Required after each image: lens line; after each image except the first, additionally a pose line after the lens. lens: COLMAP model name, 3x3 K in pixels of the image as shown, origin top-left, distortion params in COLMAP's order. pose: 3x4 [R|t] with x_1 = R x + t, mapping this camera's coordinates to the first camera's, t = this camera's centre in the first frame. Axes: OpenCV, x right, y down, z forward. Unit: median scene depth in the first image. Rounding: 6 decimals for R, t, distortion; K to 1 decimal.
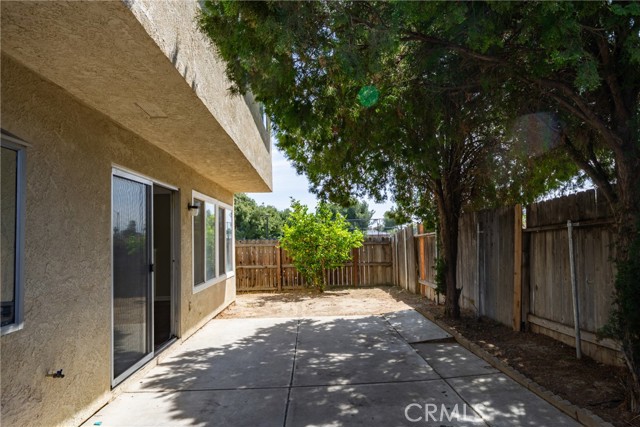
lens RADIAL K [[380.0, 0, 334.1], [0, 380.0, 215.1], [0, 0, 1]] dist [-0.001705, -0.000767]
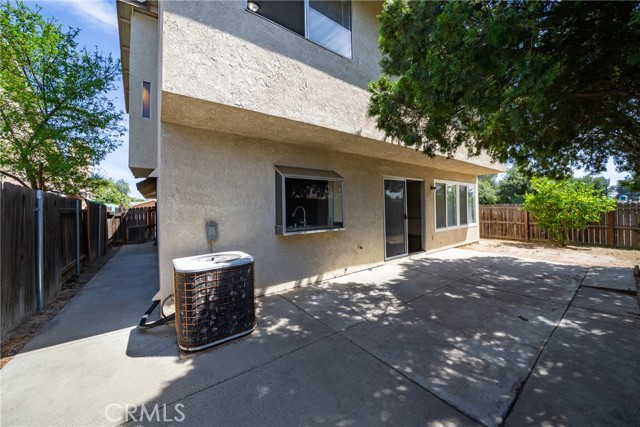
lens RADIAL K [[230.1, 0, 322.9], [0, 230.1, 210.3], [0, 0, 1]] dist [-0.023128, -0.000008]
pose [[0.537572, 0.028627, -0.842732, 0.334223], [0.053390, 0.996263, 0.067900, -0.017892], [0.841526, -0.081494, 0.534035, -0.125992]]
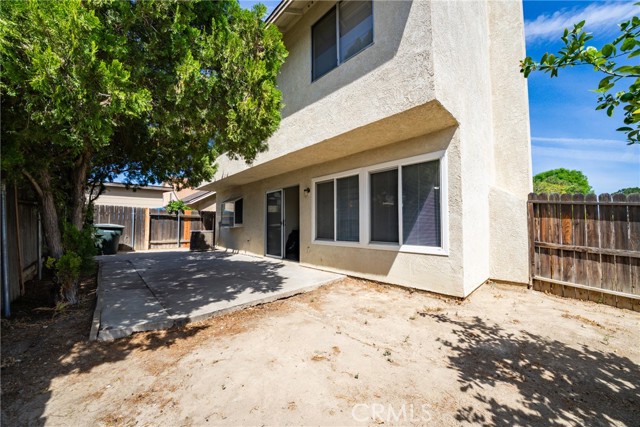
lens RADIAL K [[230.1, 0, 322.9], [0, 230.1, 210.3], [0, 0, 1]] dist [-0.023128, -0.000008]
pose [[-0.760817, -0.010294, -0.648885, 0.231132], [0.061886, 0.994167, -0.088333, 0.166926], [0.646009, -0.107362, -0.755742, 1.878652]]
